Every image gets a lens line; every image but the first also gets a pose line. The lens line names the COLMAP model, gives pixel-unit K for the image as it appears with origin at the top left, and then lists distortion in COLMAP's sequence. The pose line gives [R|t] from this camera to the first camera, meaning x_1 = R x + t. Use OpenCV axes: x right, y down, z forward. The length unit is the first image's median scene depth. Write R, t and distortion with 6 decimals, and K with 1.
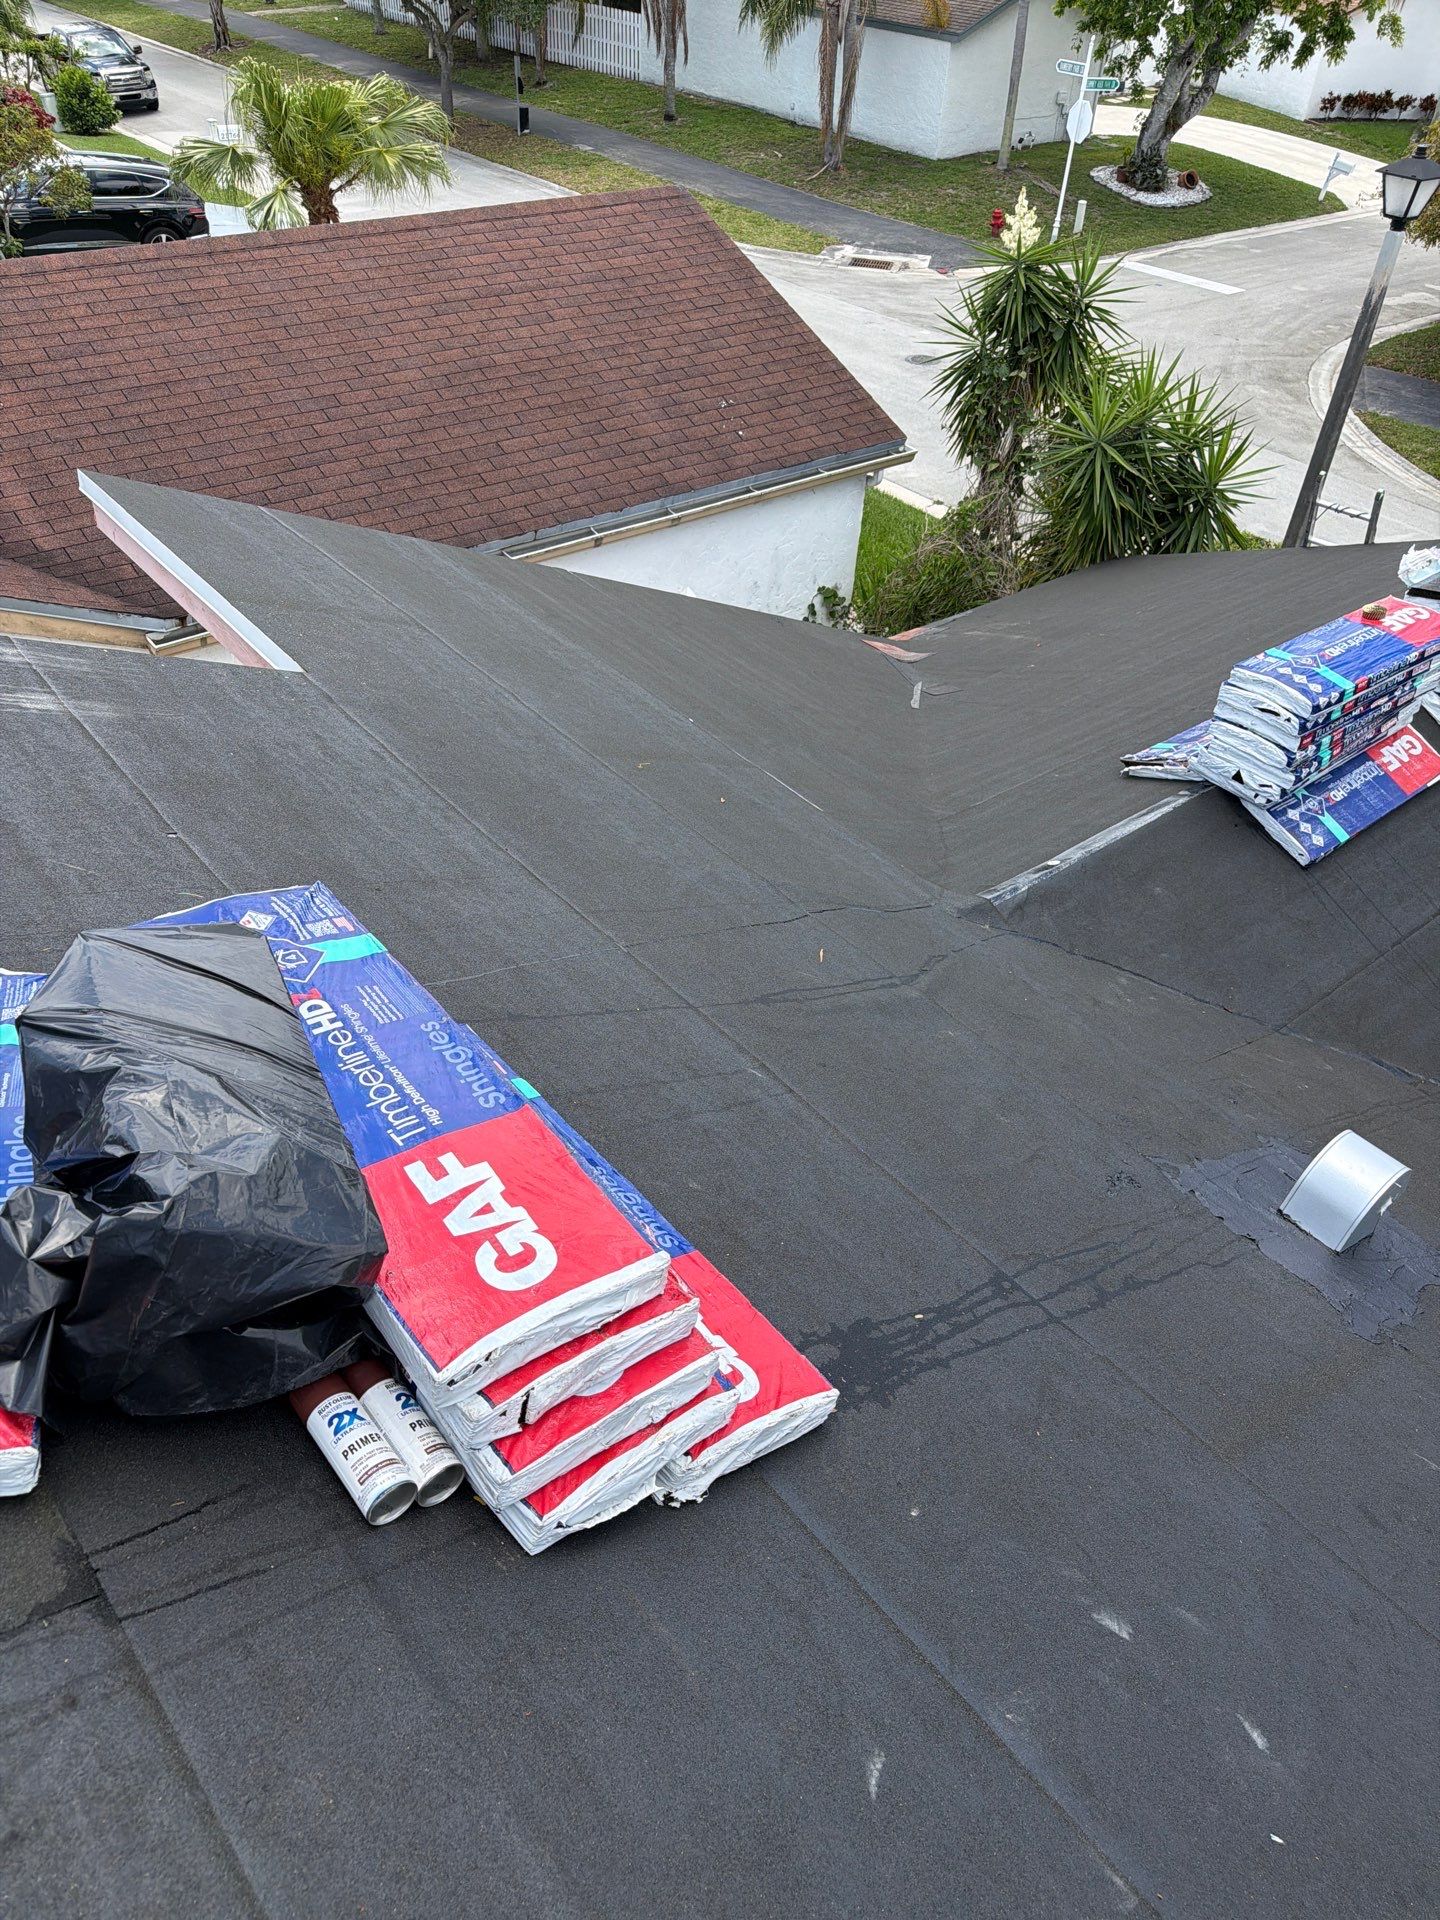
lens RADIAL K [[1356.4, 0, 712.6], [0, 1356.4, 995.6], [0, 0, 1]] dist [0.012478, -0.013521]
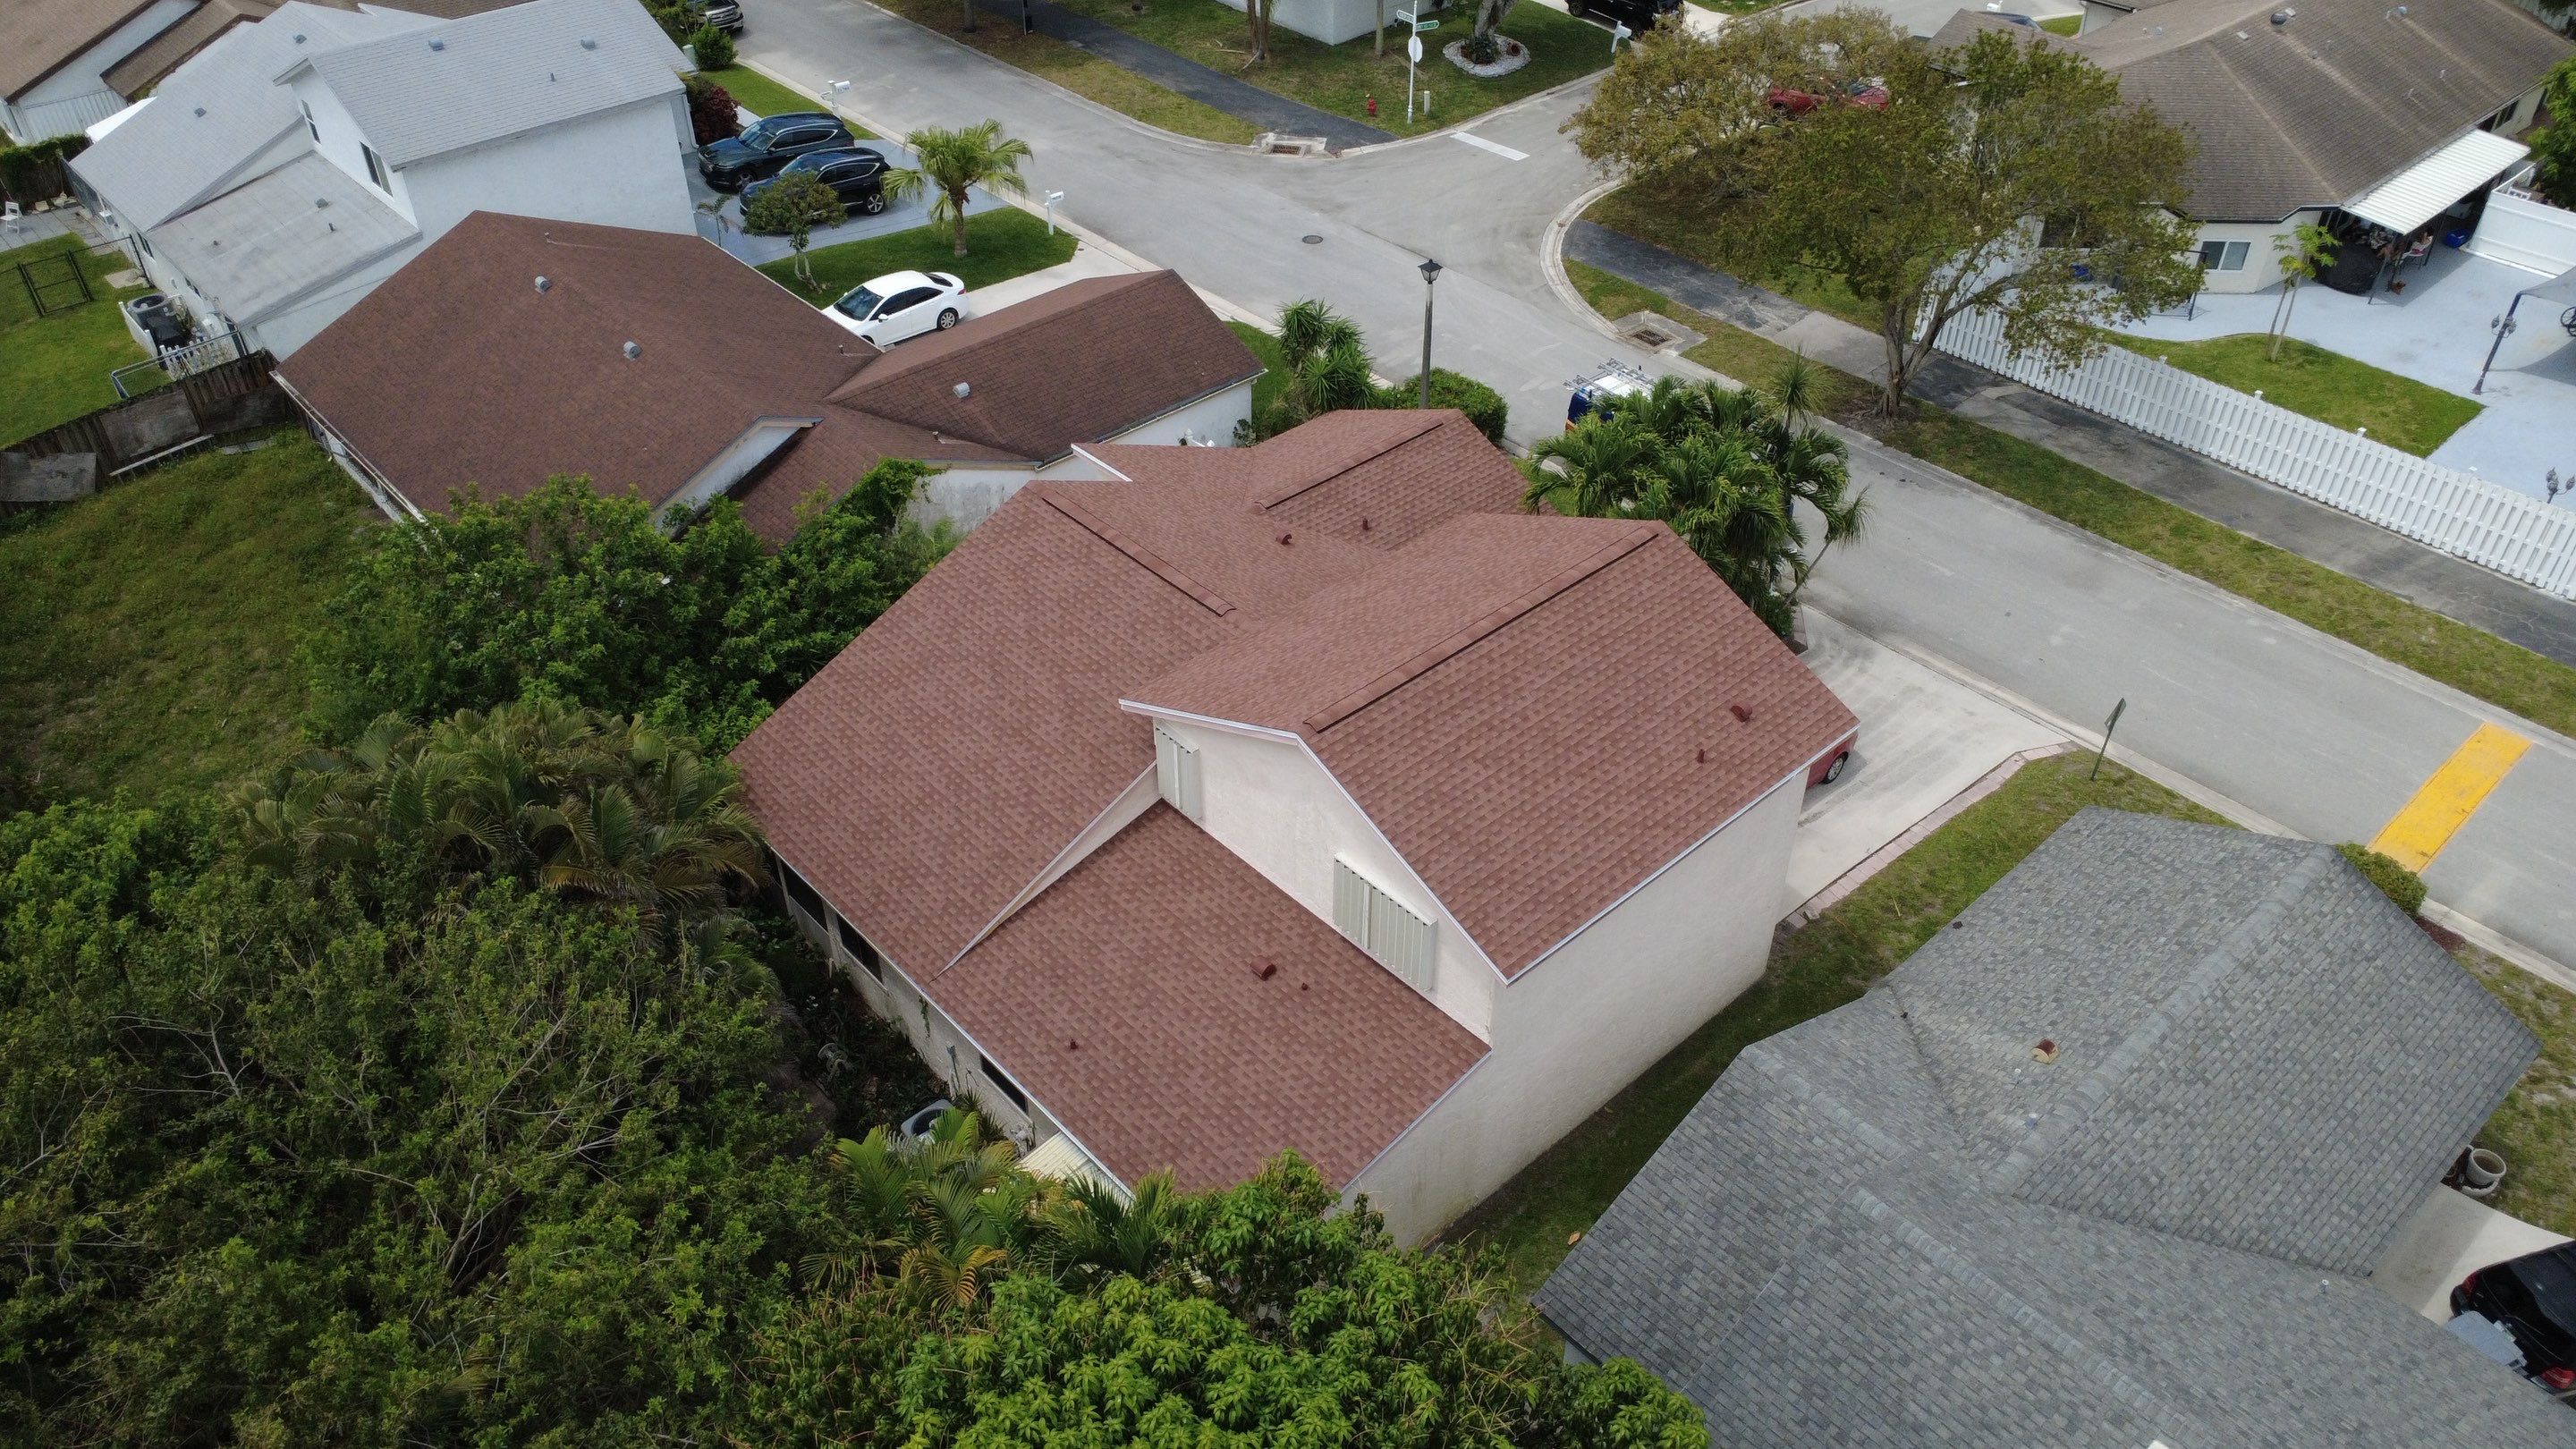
lens RADIAL K [[1870.4, 0, 1288.0], [0, 1870.4, 724.5], [0, 0, 1]] dist [-0.000969, 0.000340]
pose [[0.996351, -0.080302, 0.028933, 0.023216], [0.081434, 0.995863, -0.040321, 0.429366], [-0.025575, 0.042530, 0.998768, -2.541368]]
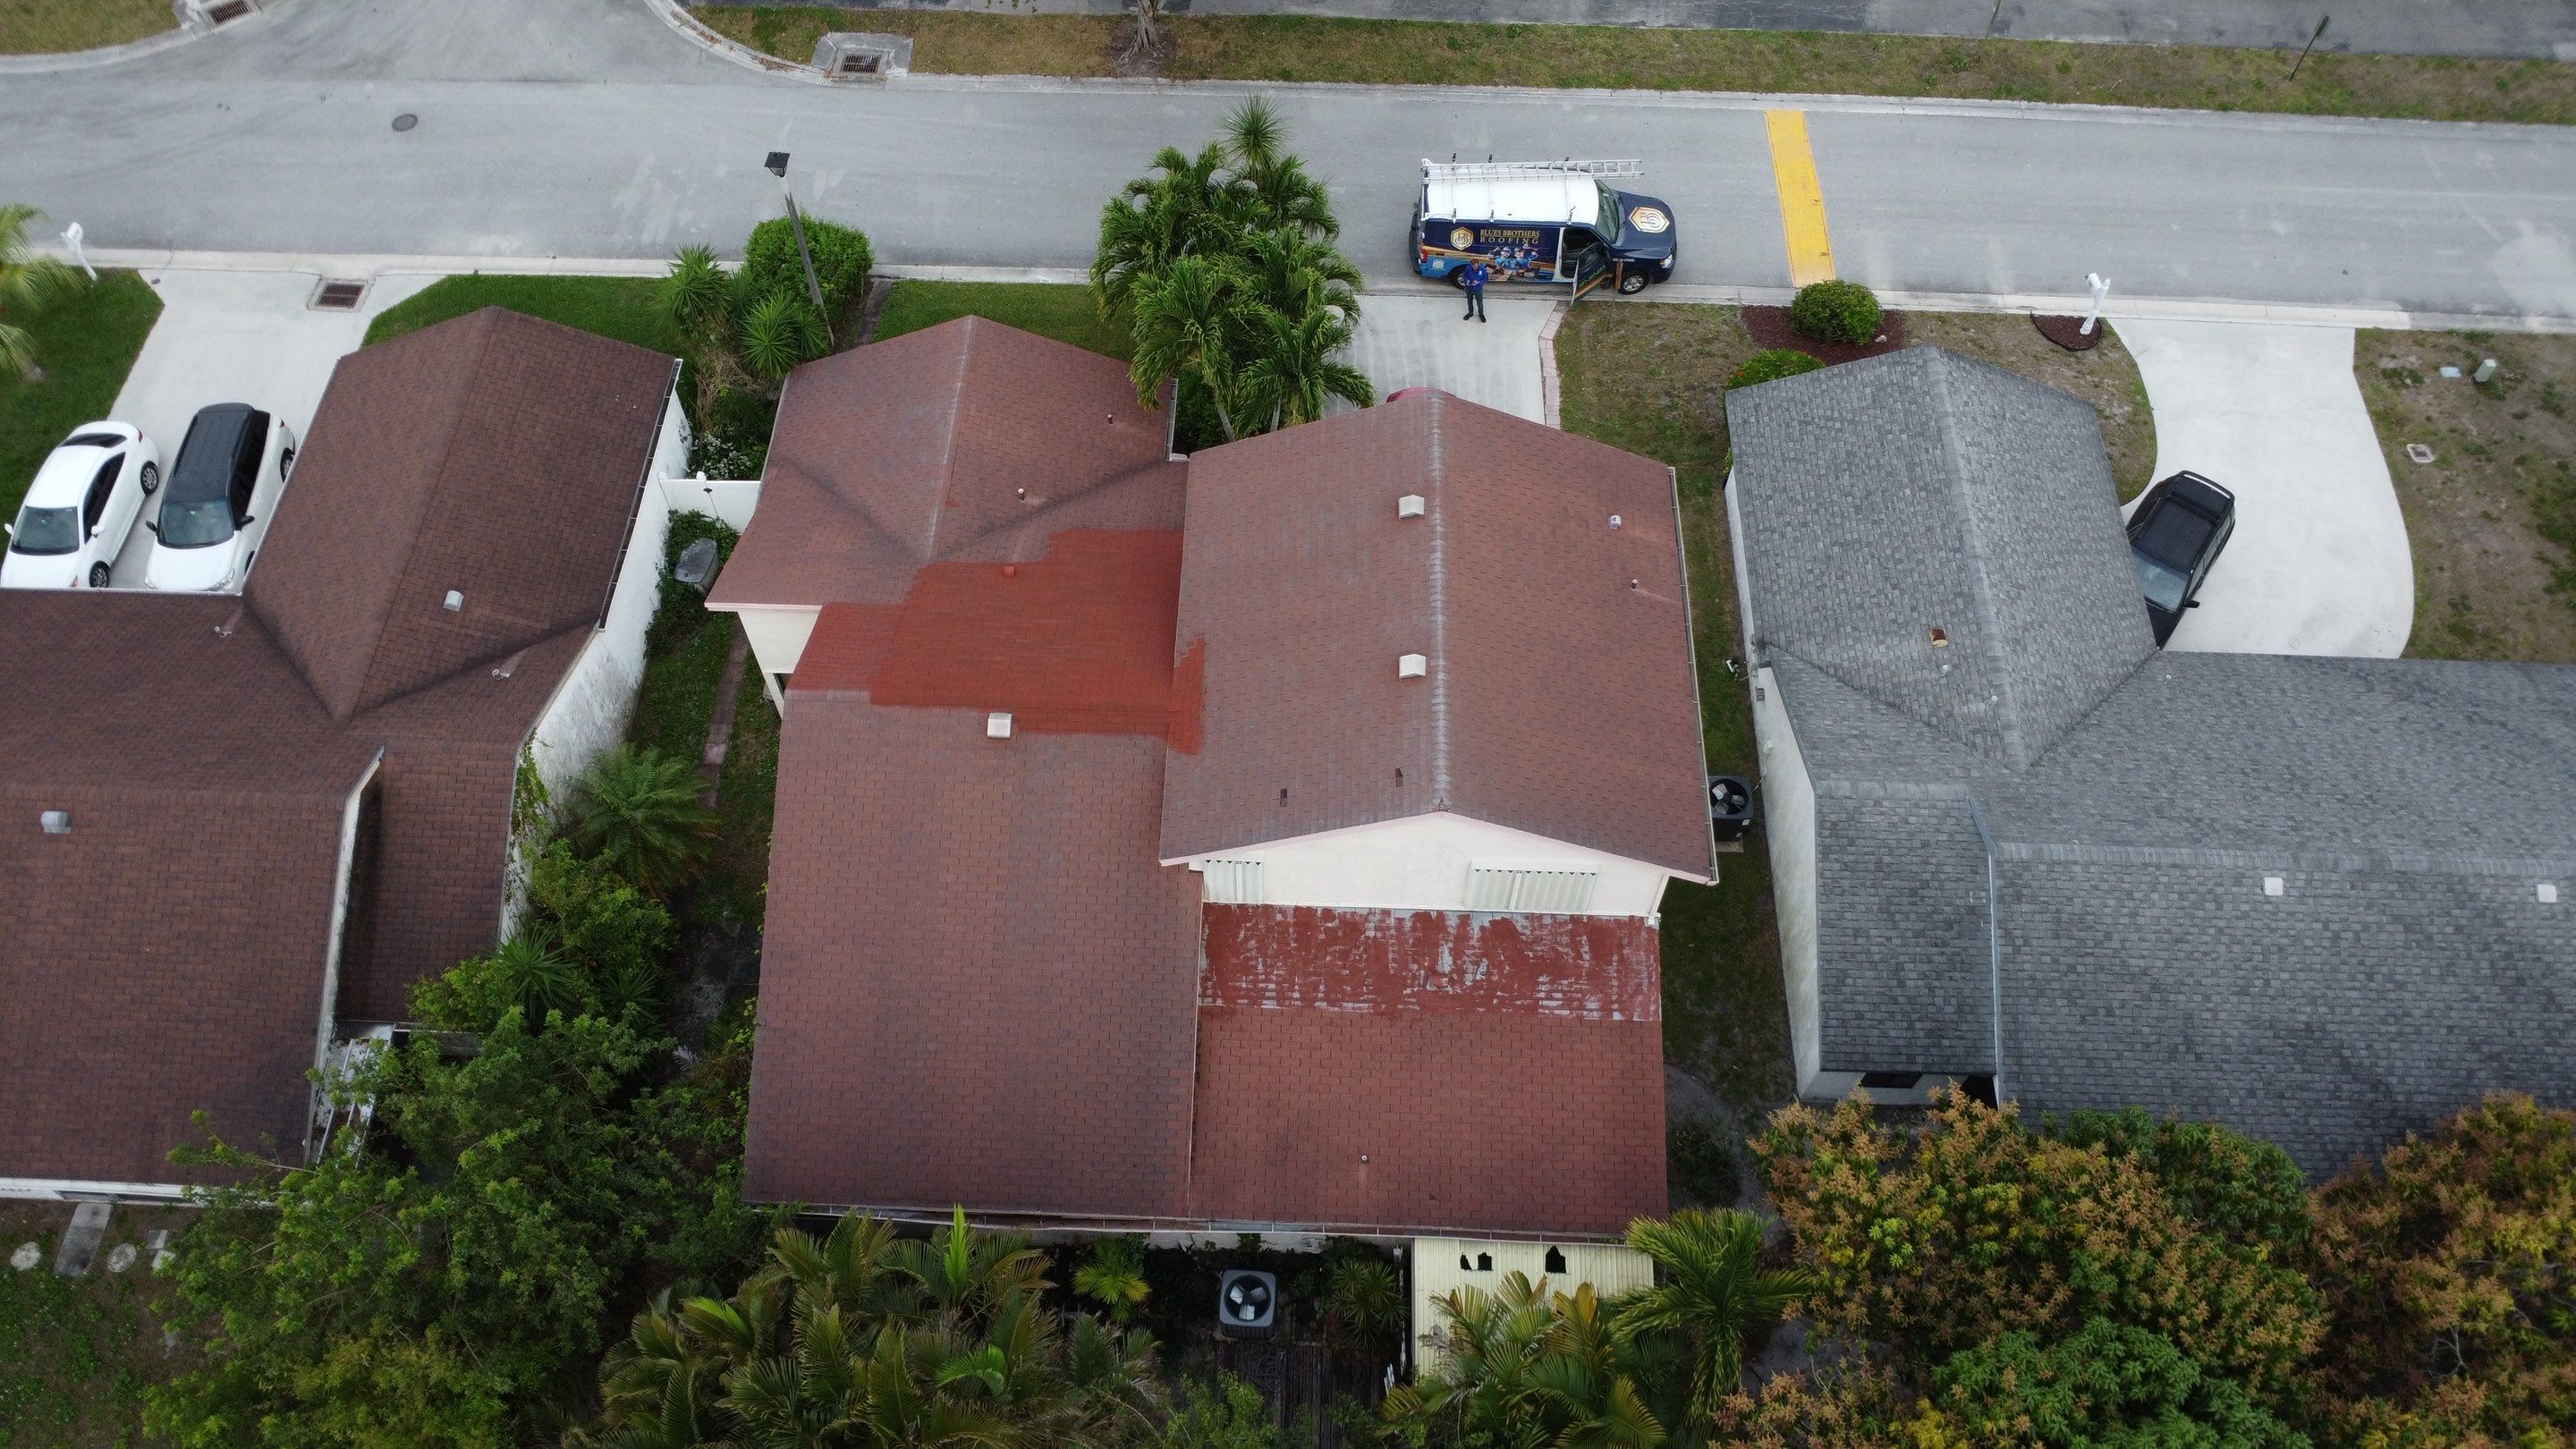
lens RADIAL K [[1868.7, 0, 1278.8], [0, 1868.7, 710.6], [0, 0, 1]] dist [-0.031540, -0.003347]
pose [[0.643567, -0.663242, 0.382010, -0.758363], [0.519127, 0.745003, 0.418901, -0.710229], [-0.562431, -0.071279, 0.823766, -2.105797]]
